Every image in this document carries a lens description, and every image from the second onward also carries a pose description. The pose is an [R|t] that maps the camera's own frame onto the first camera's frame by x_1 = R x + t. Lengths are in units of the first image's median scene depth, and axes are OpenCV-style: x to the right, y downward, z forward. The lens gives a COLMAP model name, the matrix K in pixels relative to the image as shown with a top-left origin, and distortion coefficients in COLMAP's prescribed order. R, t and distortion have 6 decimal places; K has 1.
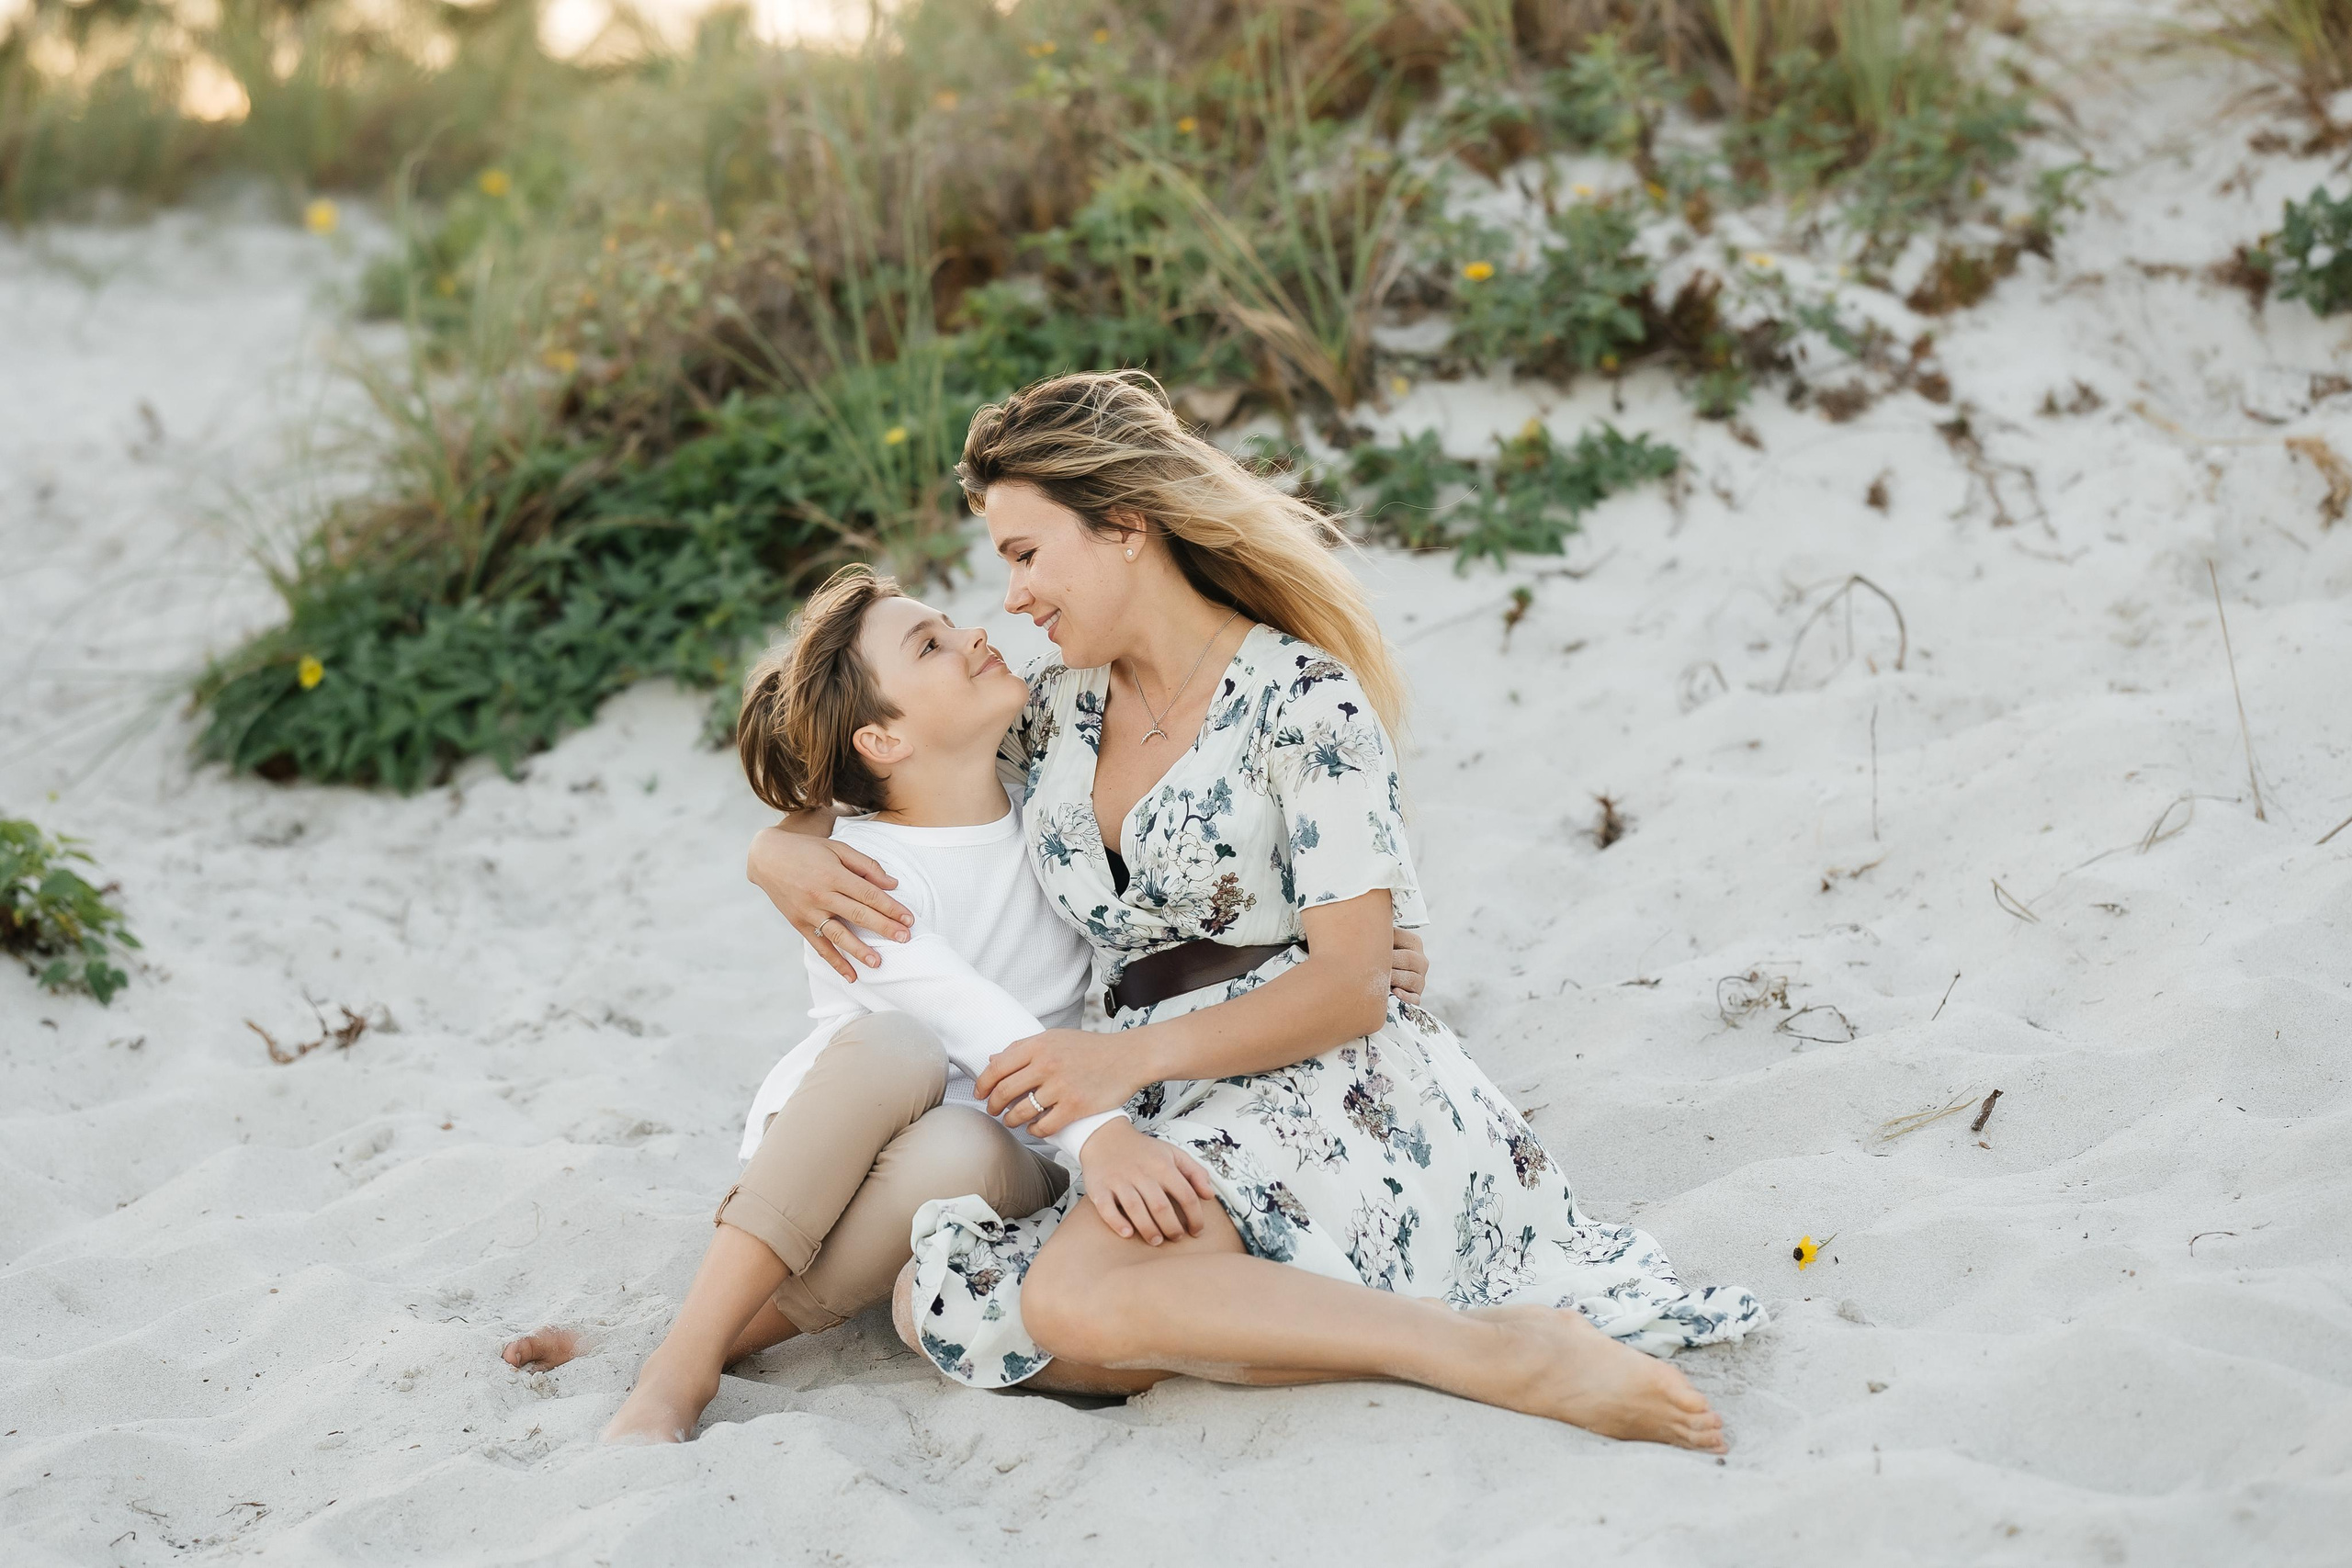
lens RADIAL K [[7116.5, 0, 1175.8], [0, 7116.5, 782.2], [0, 0, 1]] dist [-0.054358, 0.000000]
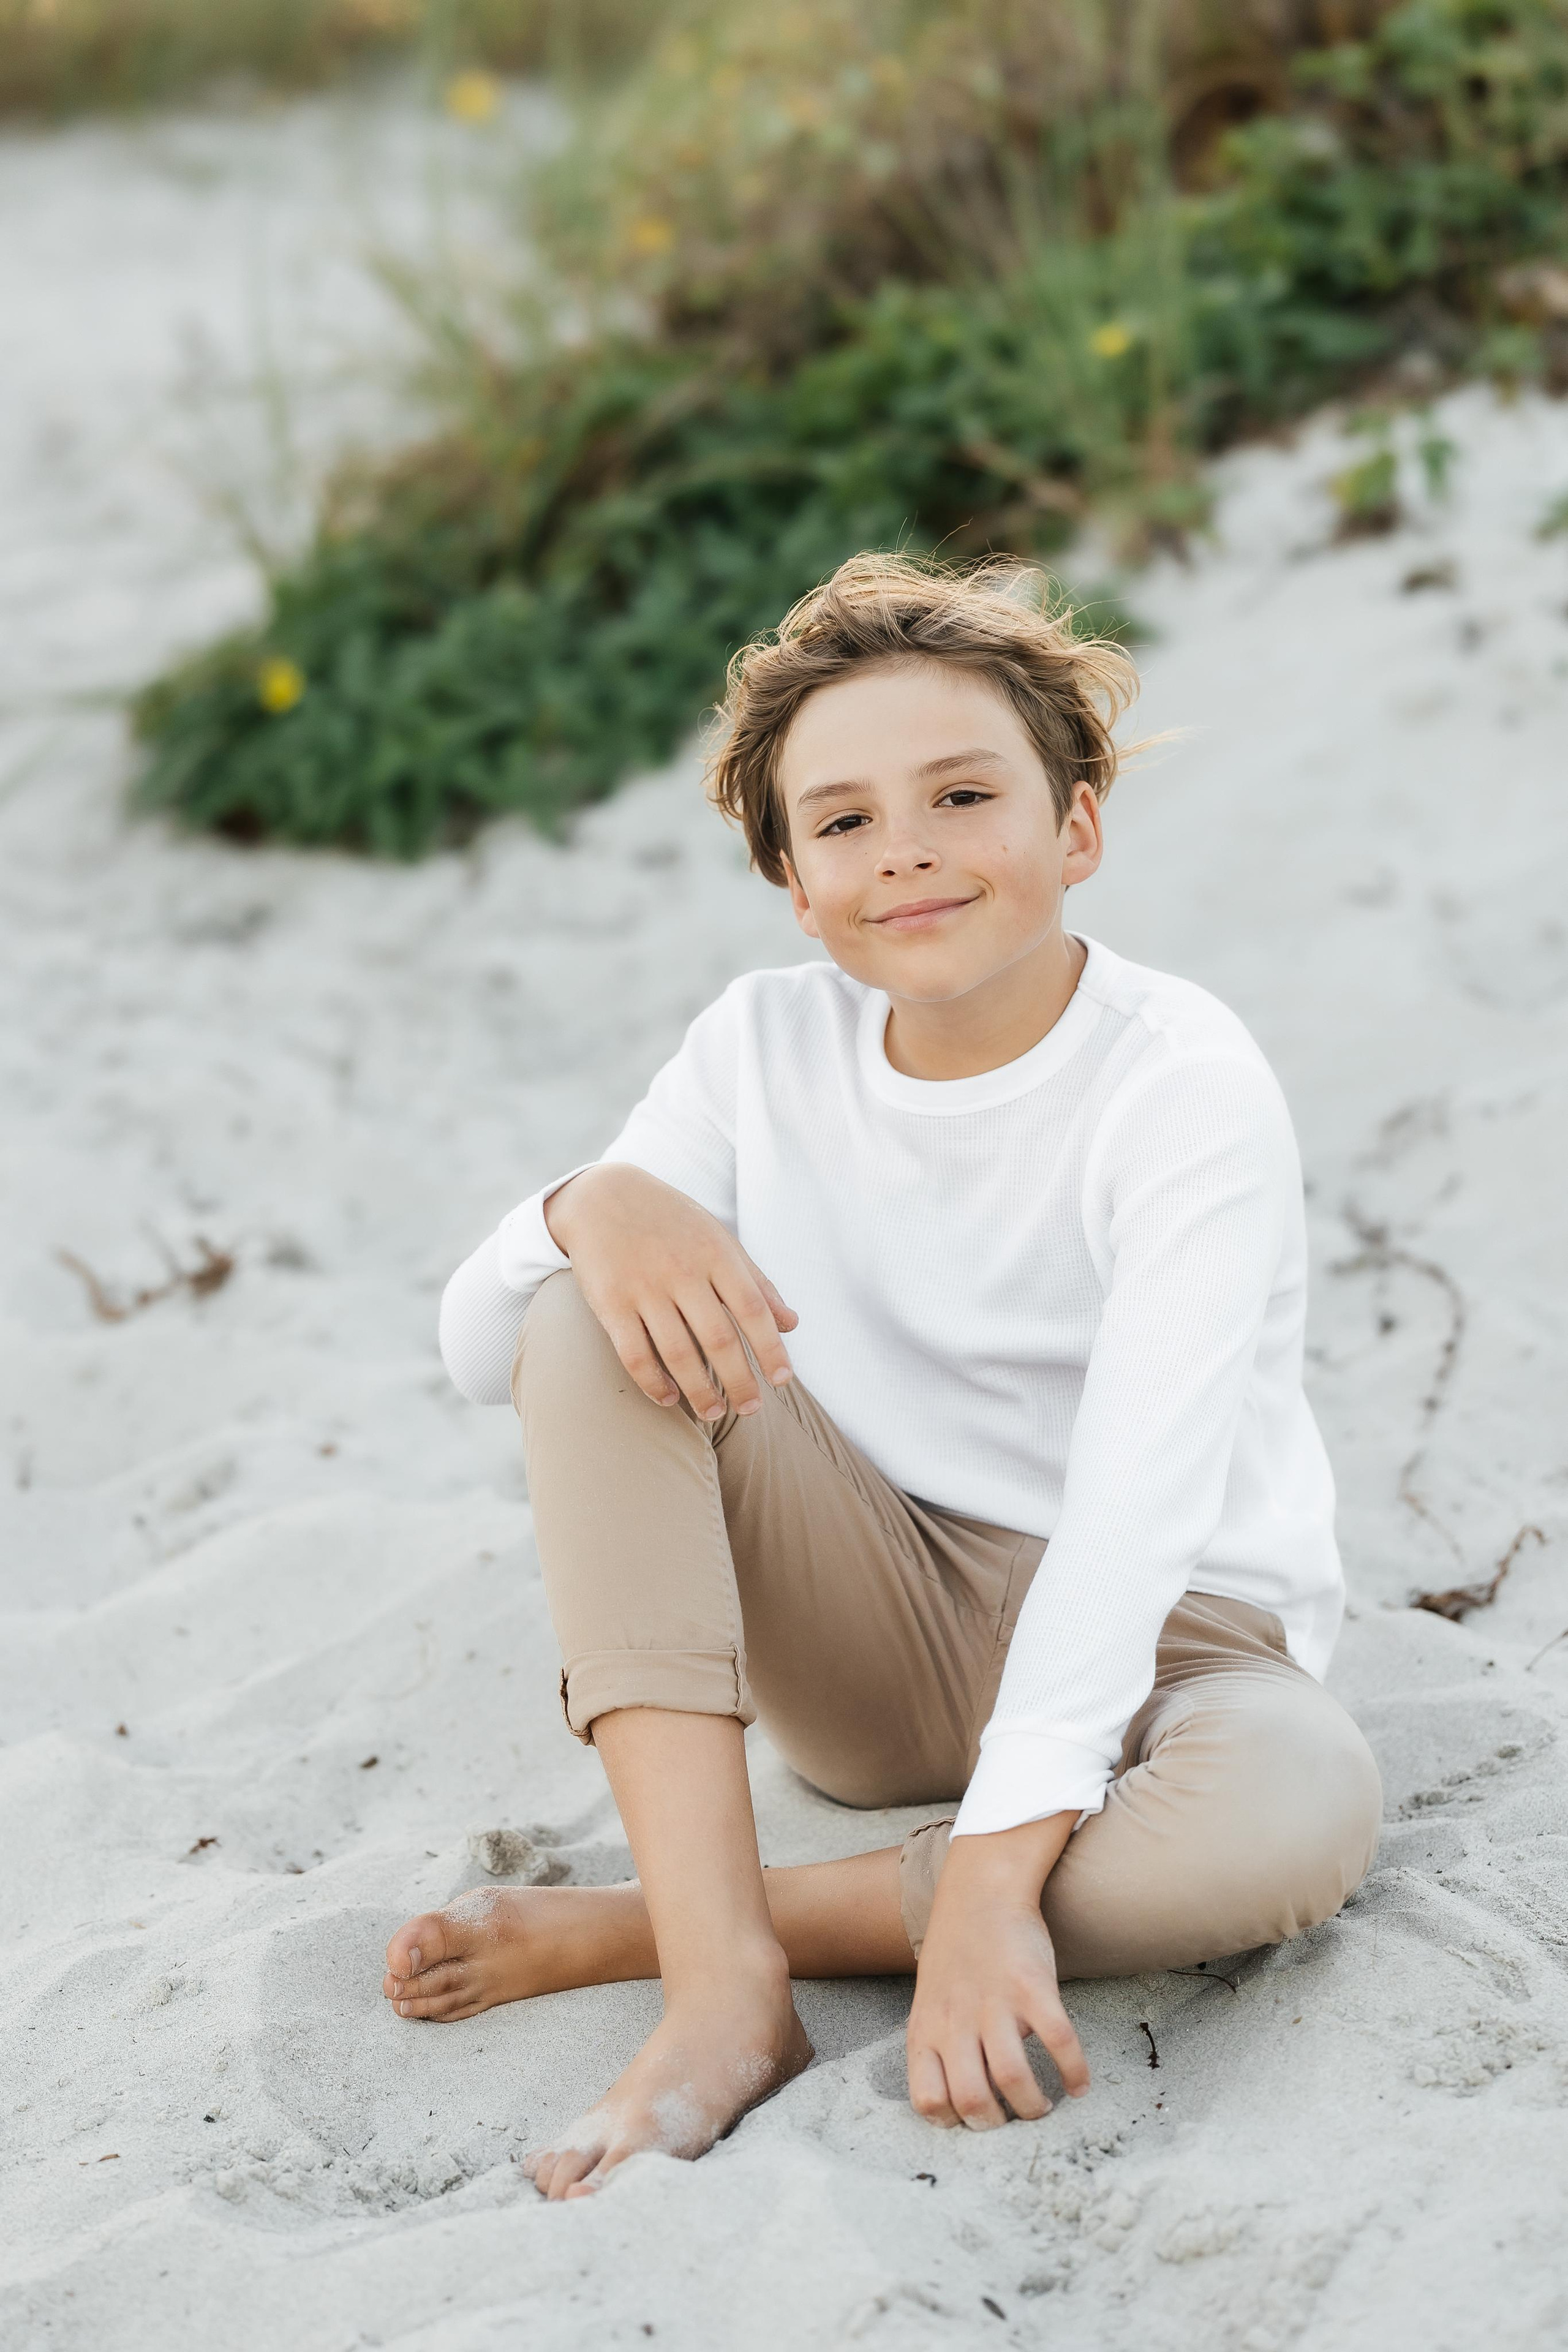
lens RADIAL K [[7117.2, 0, 786.0], [0, 7117.2, 1177.4], [0, 0, 1]] dist [-0.054358, 0.000000]
pose [[0.994490, 0.004086, -0.104748, 0.001299], [0.002319, 0.998138, 0.060949, -0.009985], [0.104802, -0.060857, 0.992629, 0.307763]]
